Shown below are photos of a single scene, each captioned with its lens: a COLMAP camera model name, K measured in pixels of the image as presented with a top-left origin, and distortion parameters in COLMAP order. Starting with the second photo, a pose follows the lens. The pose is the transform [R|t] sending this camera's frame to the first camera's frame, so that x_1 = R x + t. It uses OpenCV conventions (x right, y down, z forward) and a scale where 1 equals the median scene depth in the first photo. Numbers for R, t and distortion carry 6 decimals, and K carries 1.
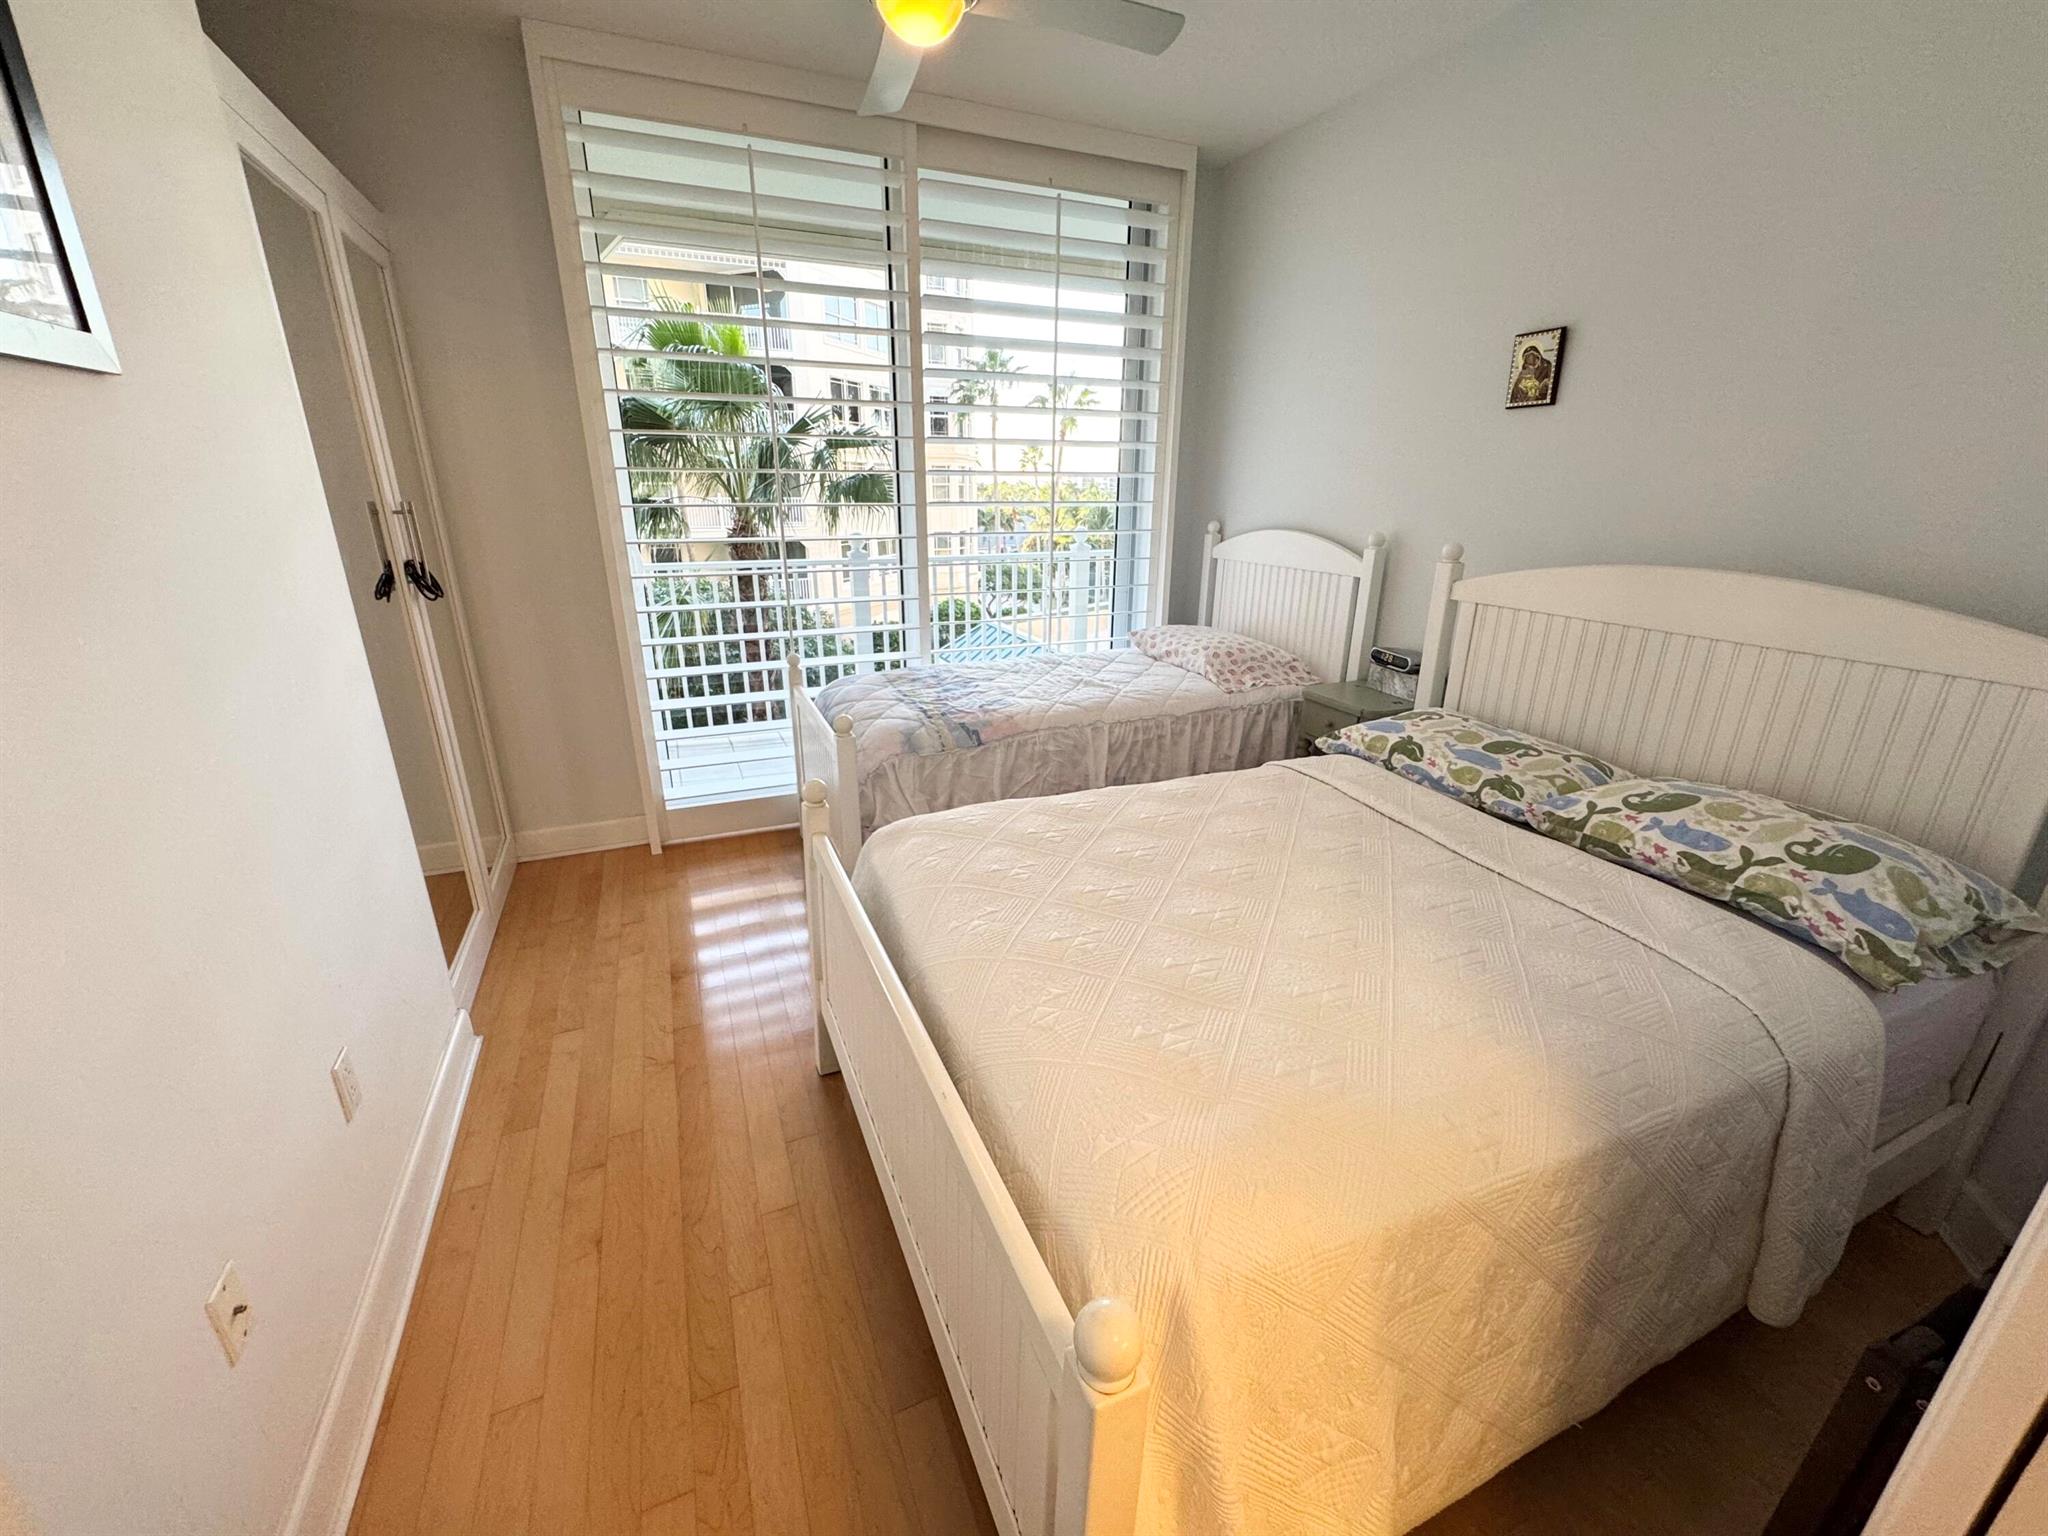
lens RADIAL K [[817.0, 0, 1022.1], [0, 817.0, 759.6], [0, 0, 1]] dist [-0.003123, 0.000553]
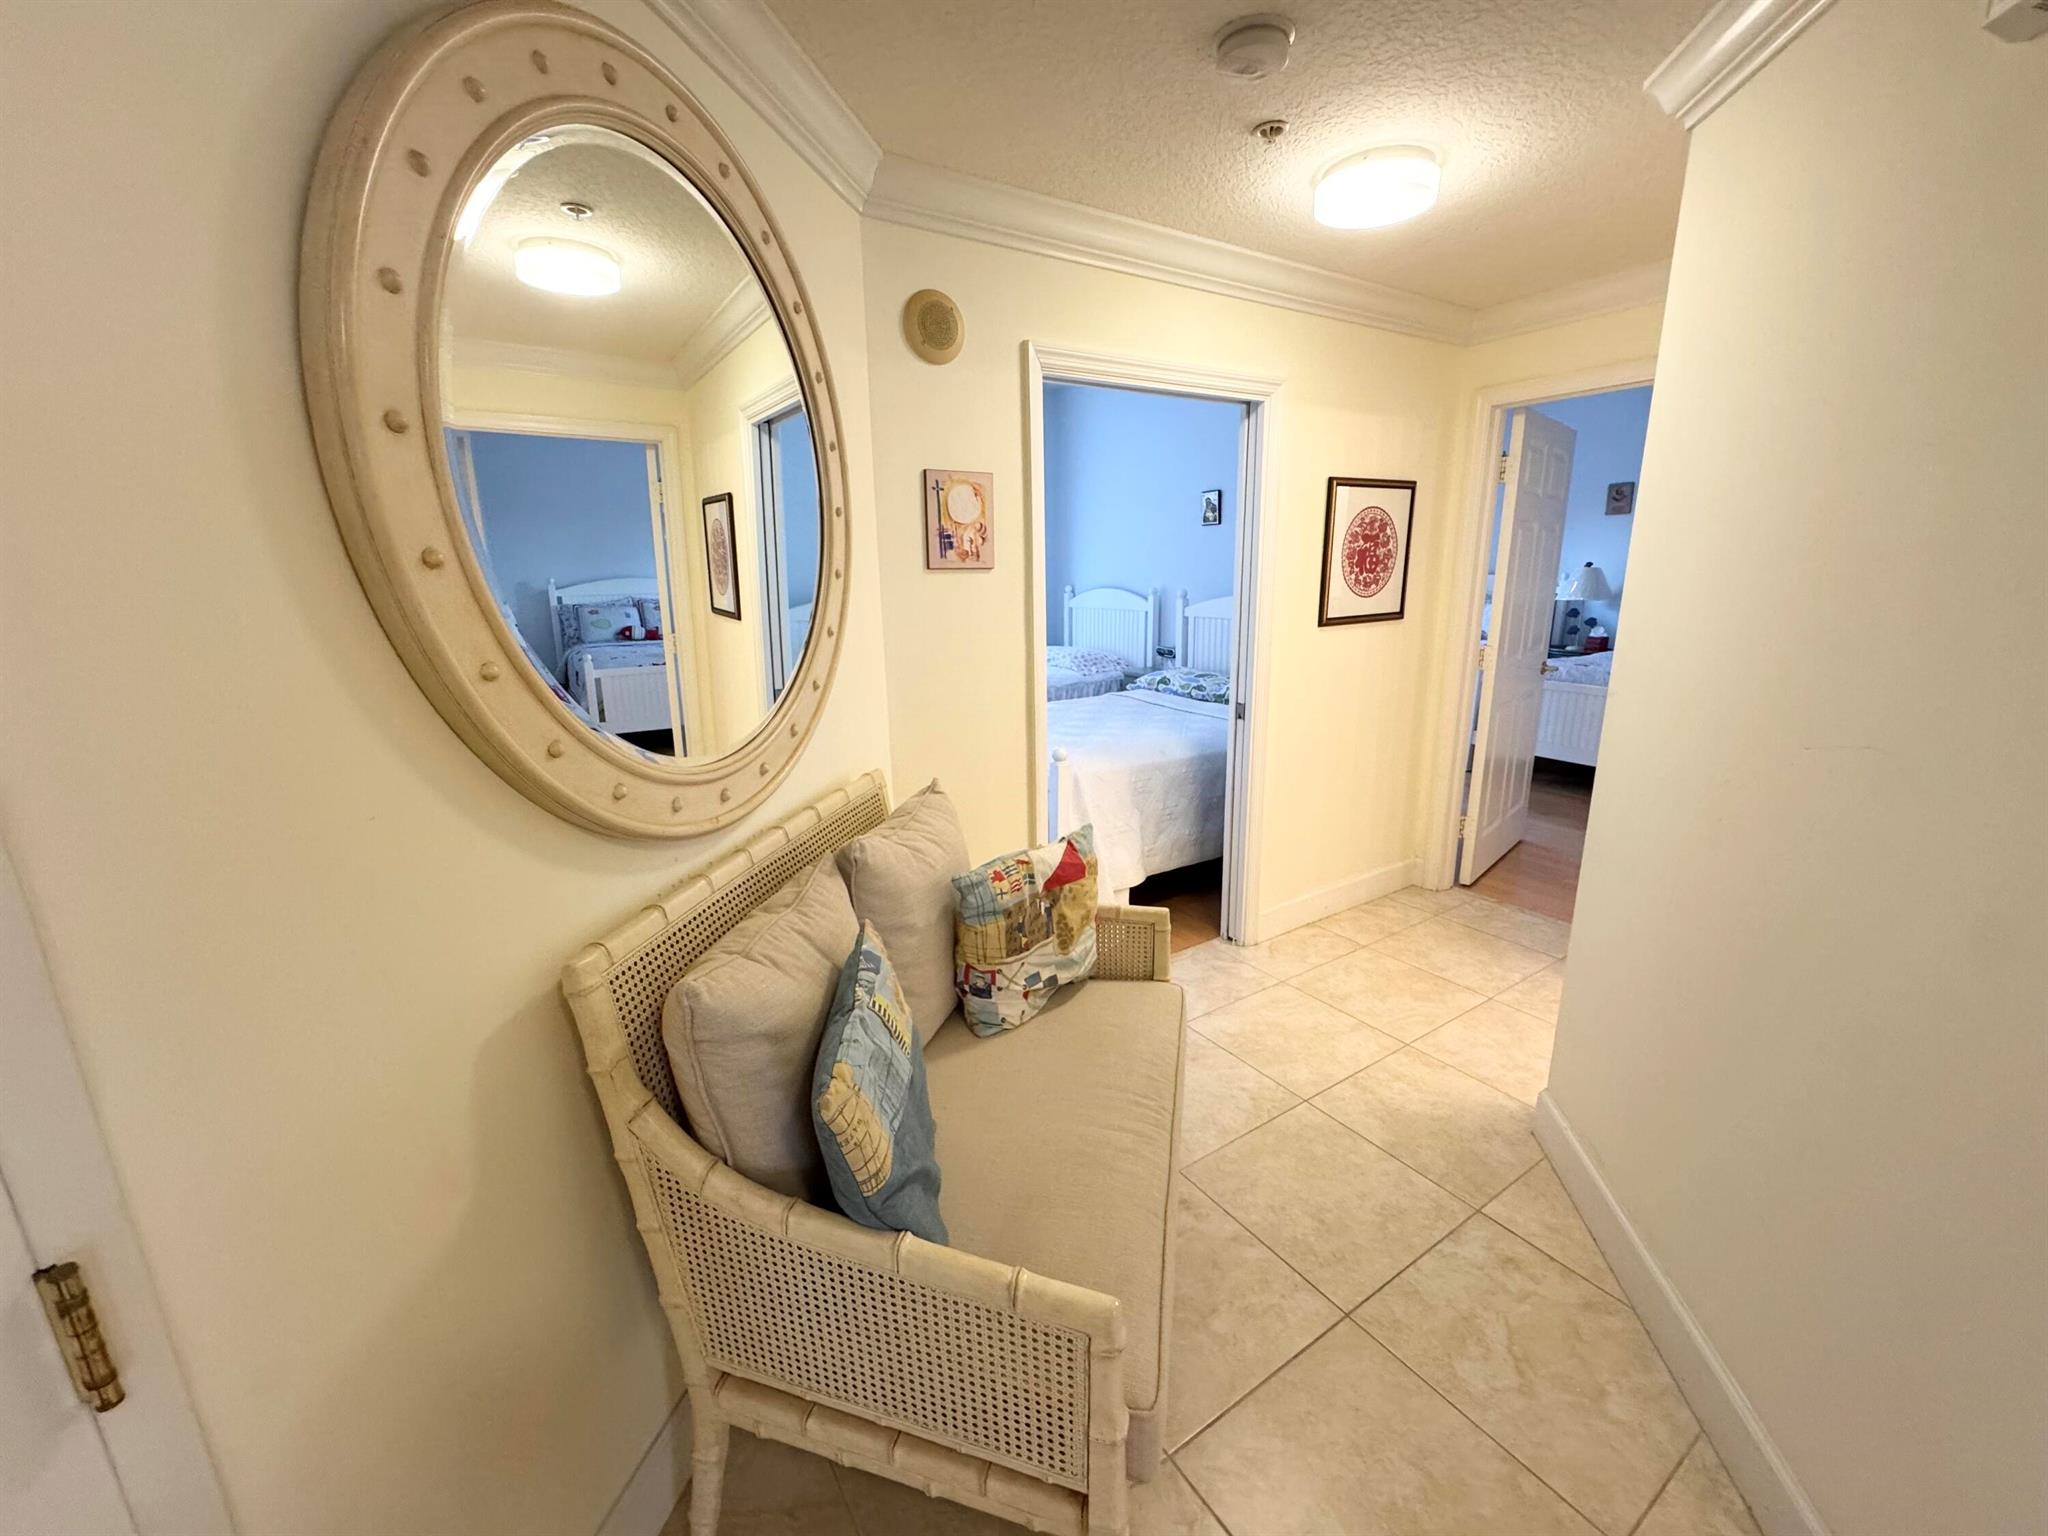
lens RADIAL K [[817.0, 0, 1021.1], [0, 817.0, 767.9], [0, 0, 1]] dist [-0.003123, 0.000553]
pose [[0.986081, -0.059632, 0.155203, -0.222325], [0.072594, 0.994209, -0.079232, 0.316965], [-0.149579, 0.089396, 0.984700, -0.930587]]
